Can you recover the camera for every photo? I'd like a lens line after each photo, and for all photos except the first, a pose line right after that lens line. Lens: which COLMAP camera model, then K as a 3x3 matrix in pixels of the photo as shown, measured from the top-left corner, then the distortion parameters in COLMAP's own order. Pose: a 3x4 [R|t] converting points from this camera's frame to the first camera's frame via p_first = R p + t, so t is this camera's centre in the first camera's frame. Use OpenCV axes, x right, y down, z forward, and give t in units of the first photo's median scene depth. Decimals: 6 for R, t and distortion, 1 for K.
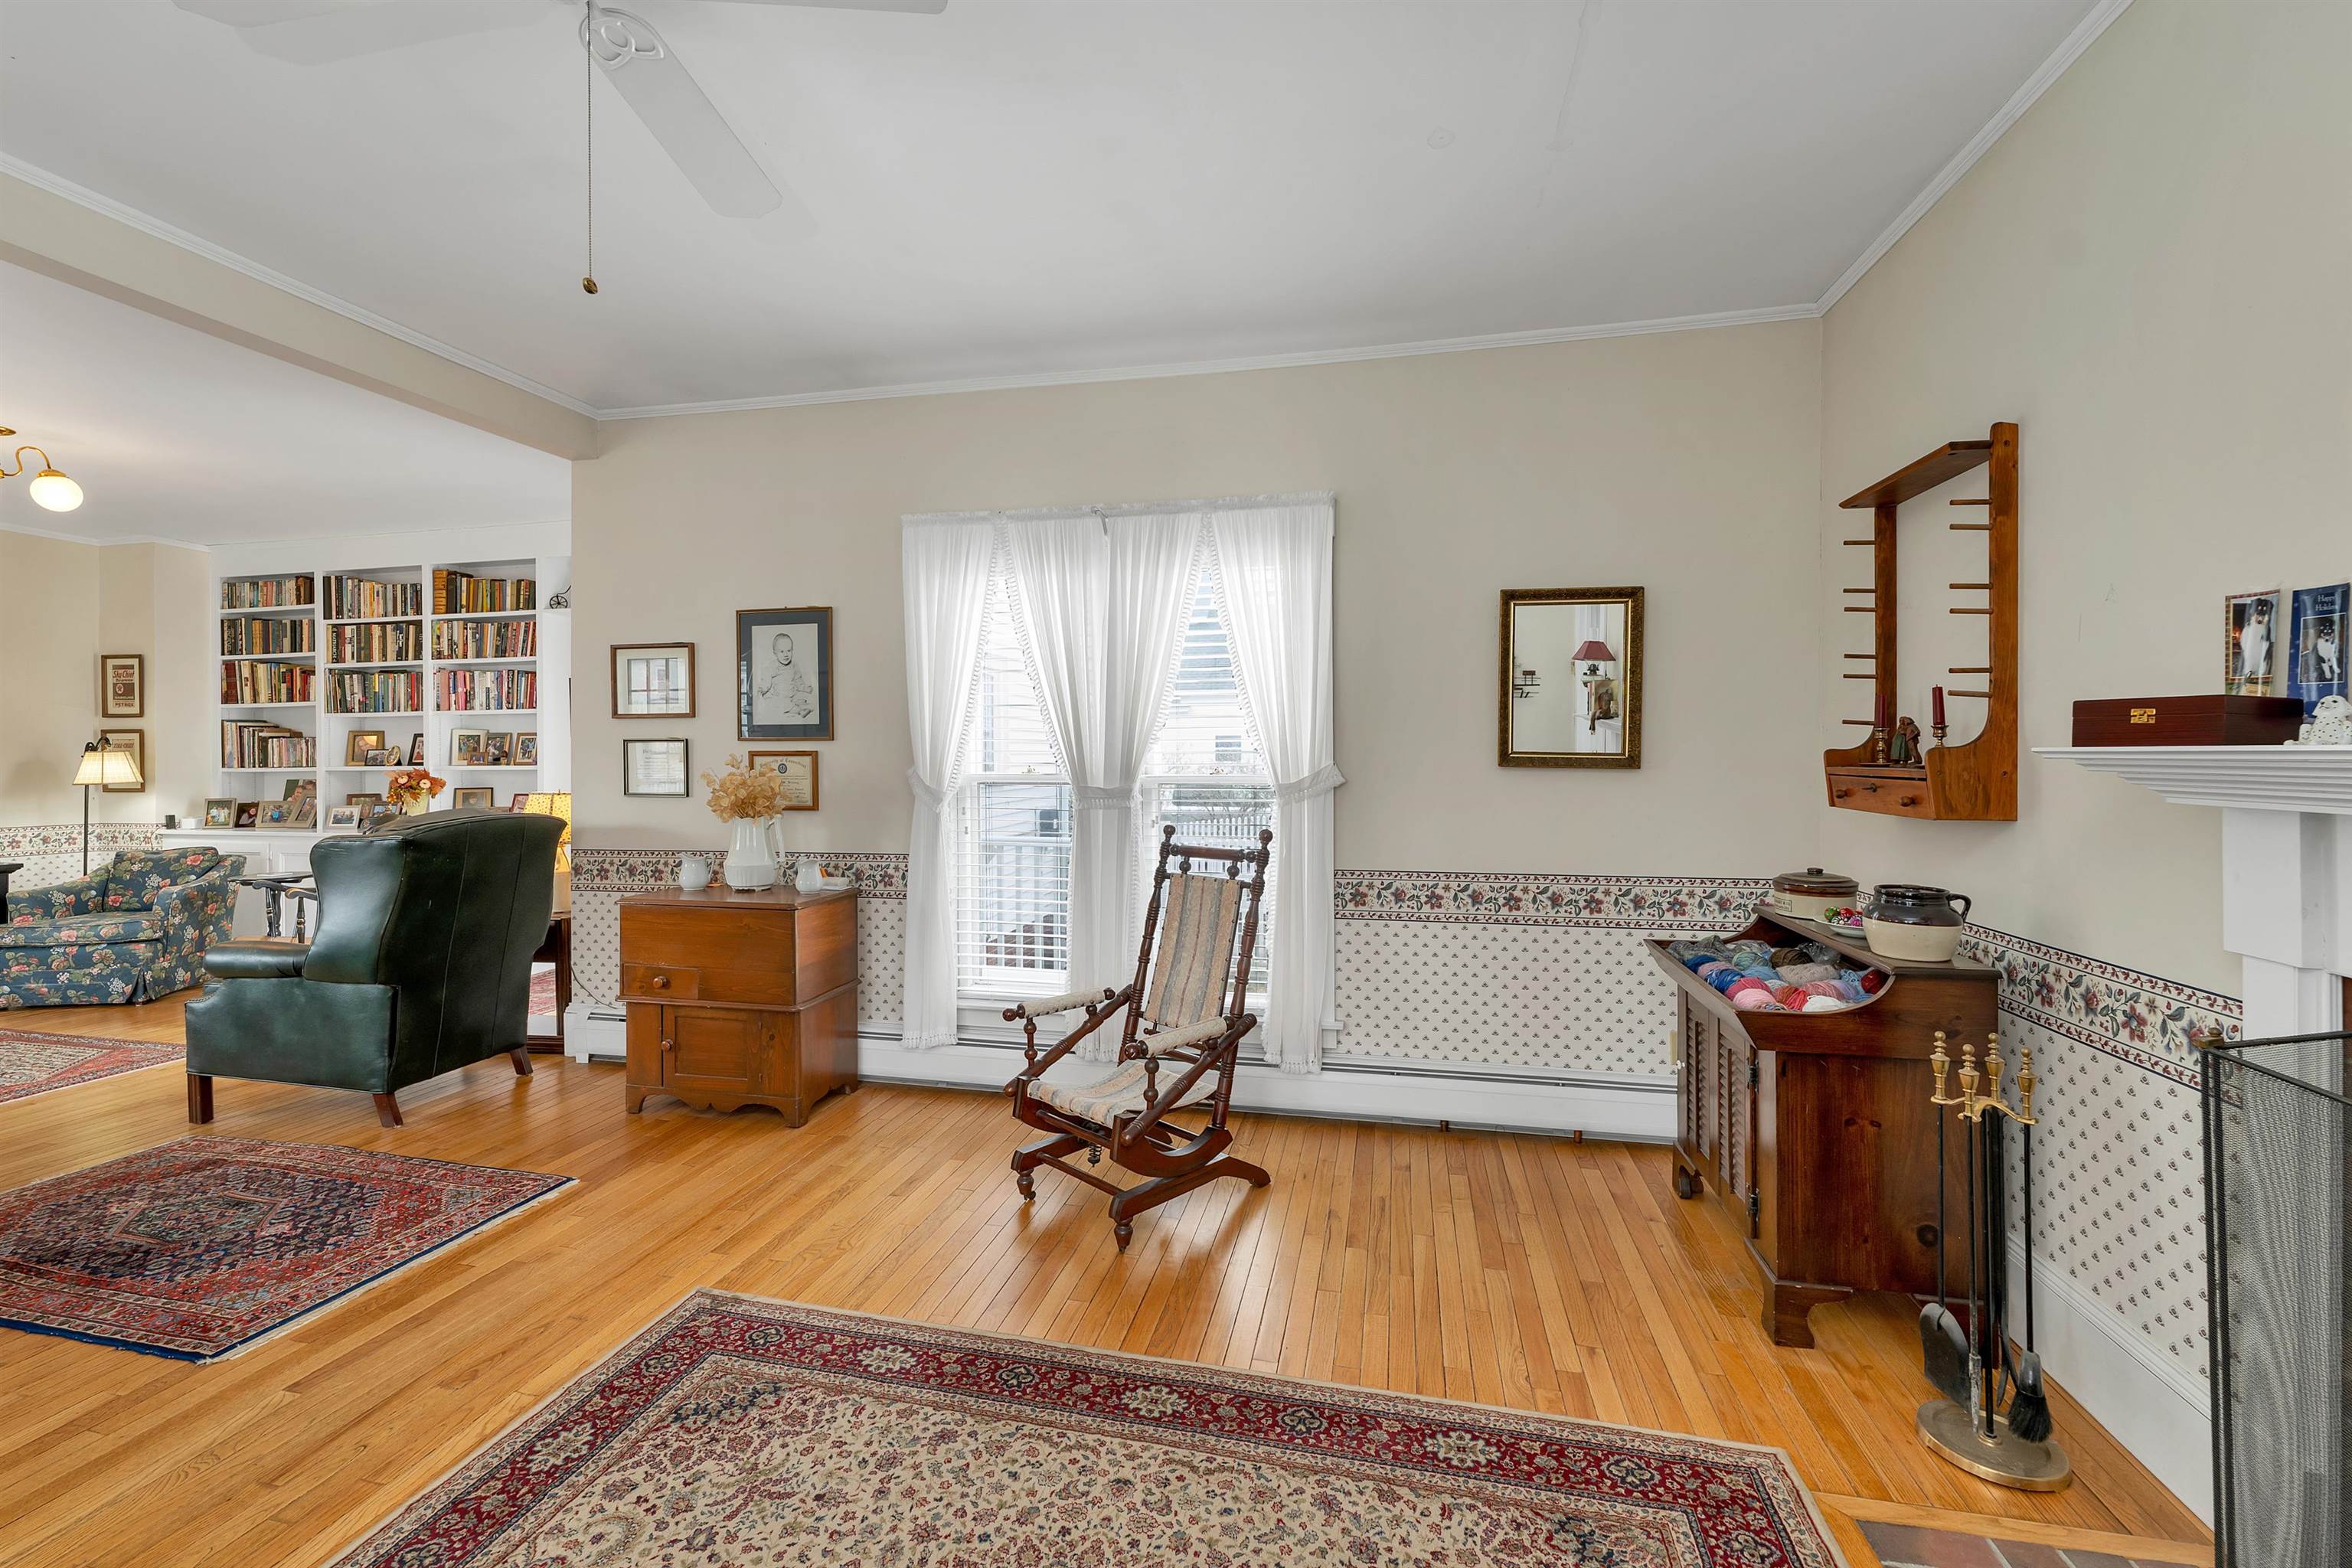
lens RADIAL K [[988.1, 0, 1186.4], [0, 988.1, 761.7], [0, 0, 1]] dist [-0.001024, 0.000358]
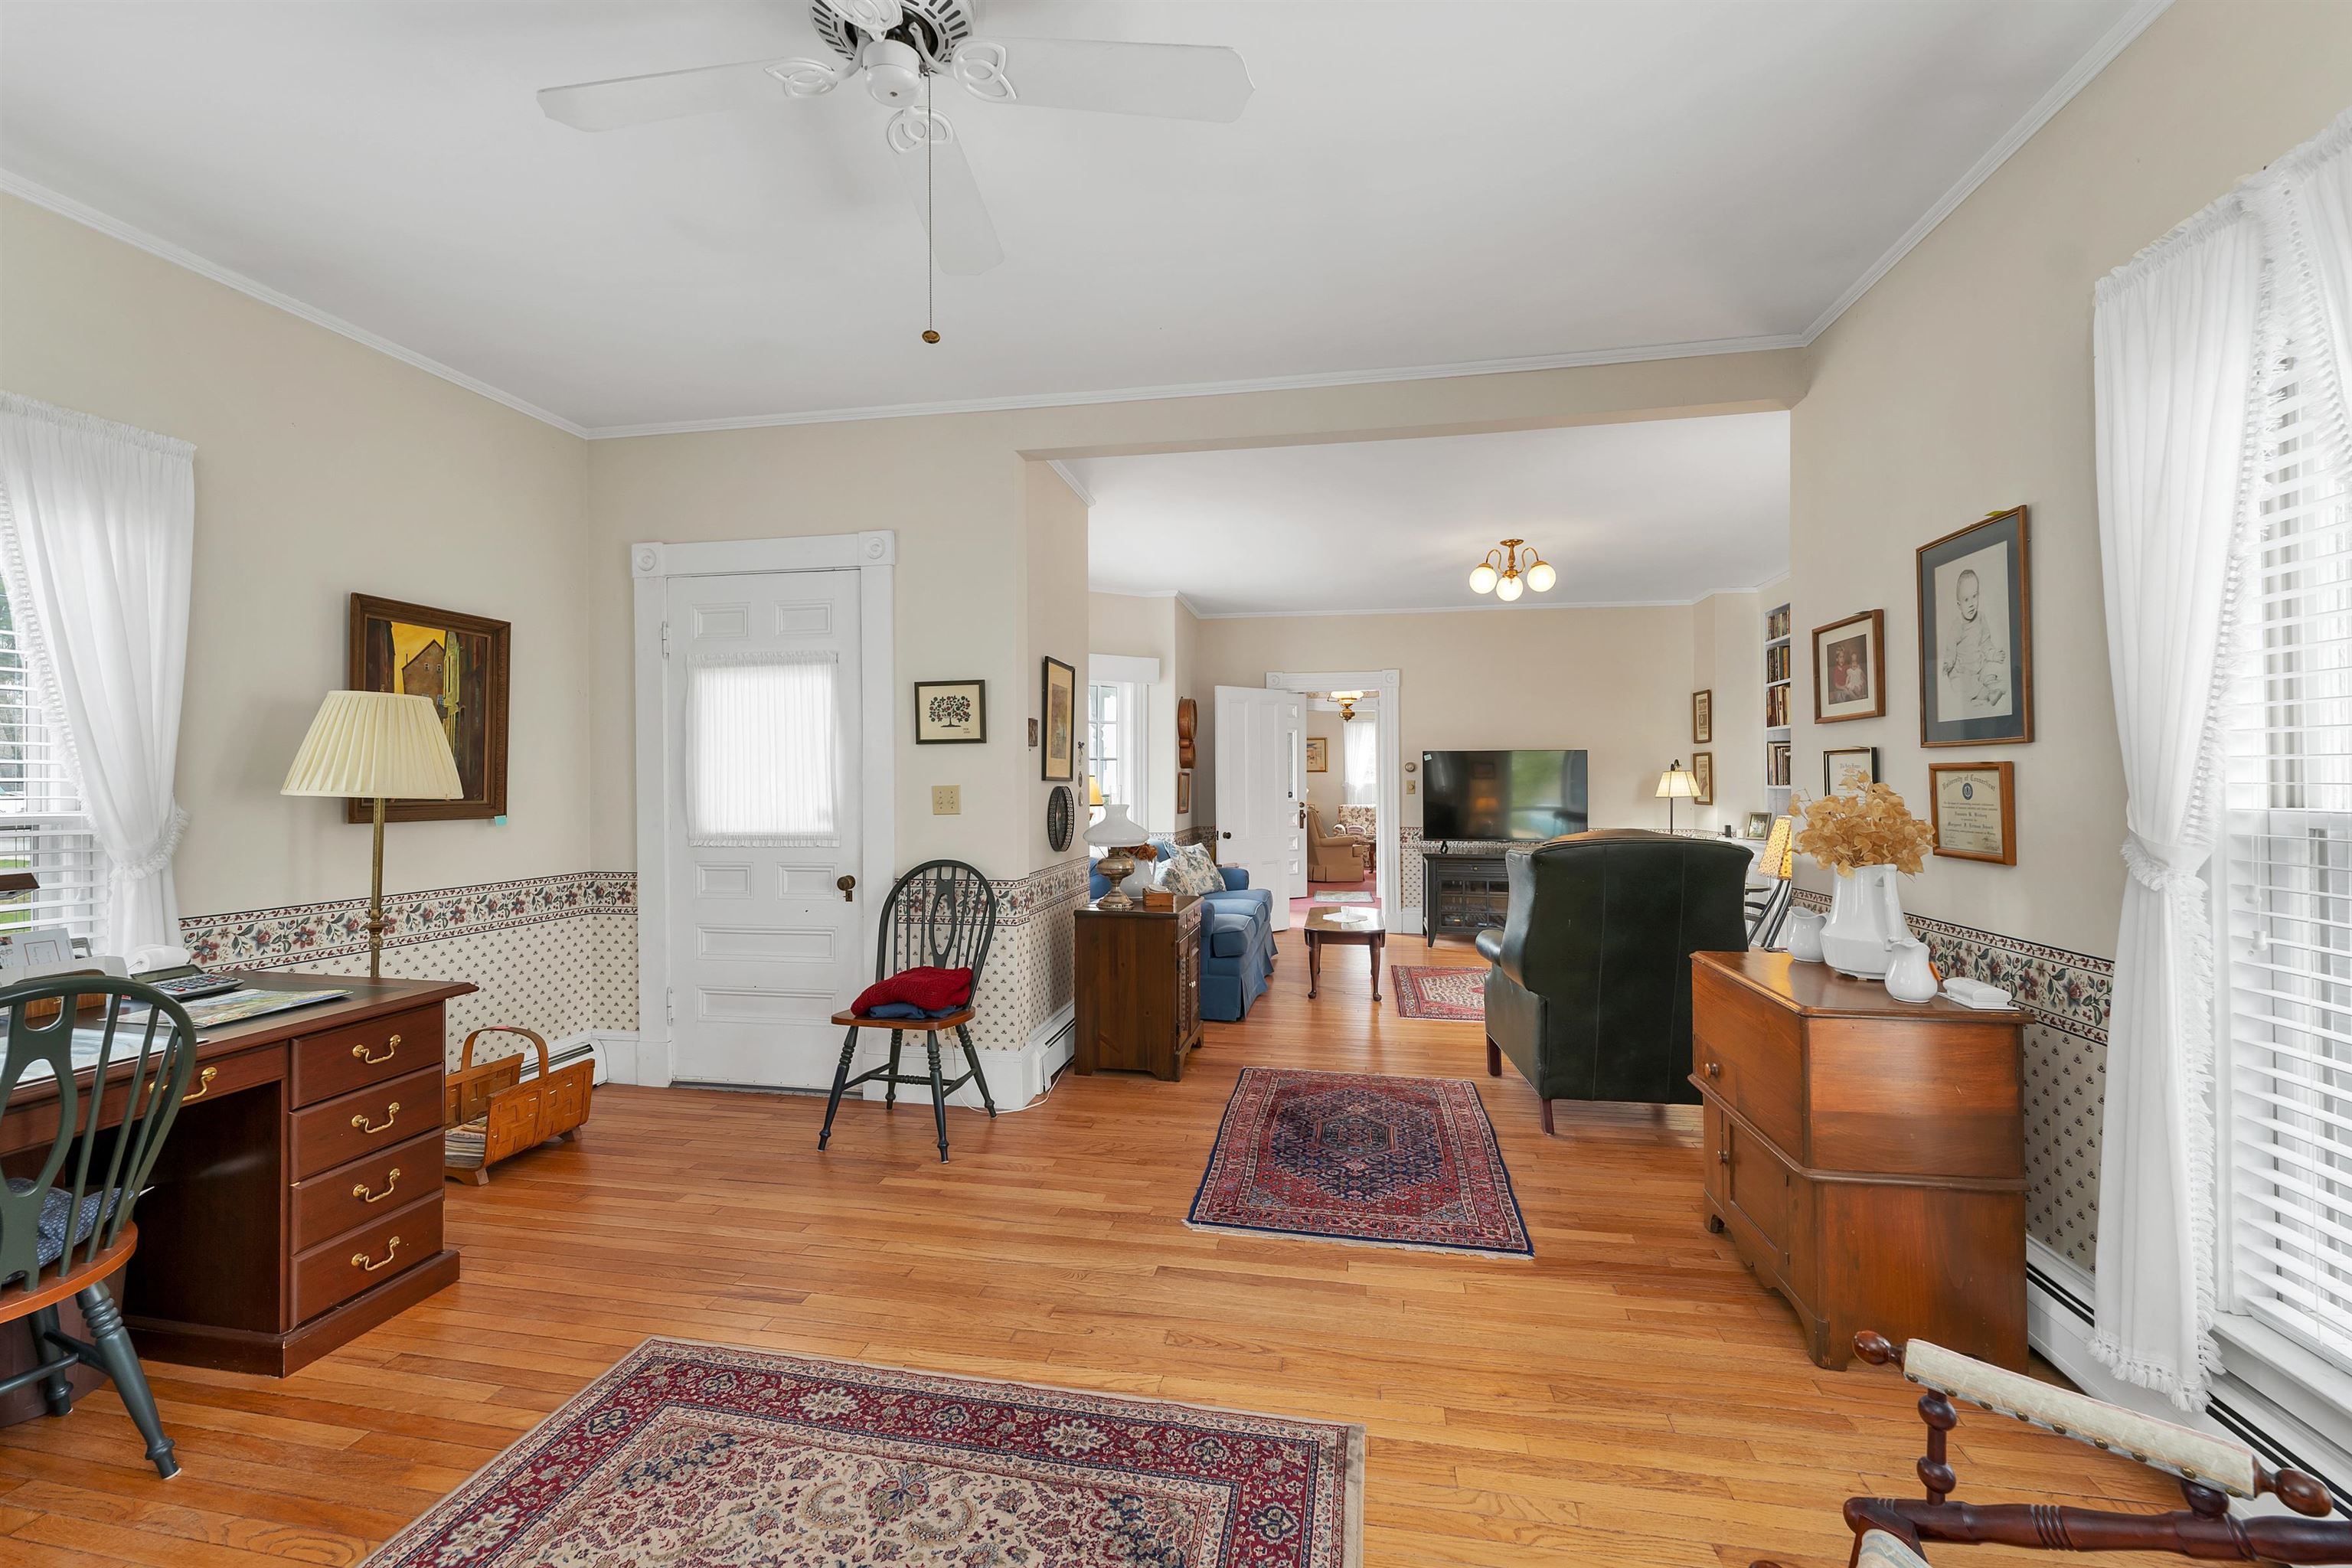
lens RADIAL K [[988.1, 0, 1161.5], [0, 988.1, 783.8], [0, 0, 1]] dist [-0.001024, 0.000358]
pose [[0.023678, 0.004867, -0.999708, 0.210319], [-0.000246, 0.999988, 0.004863, -0.000781], [0.999720, 0.000131, 0.023679, 0.546731]]
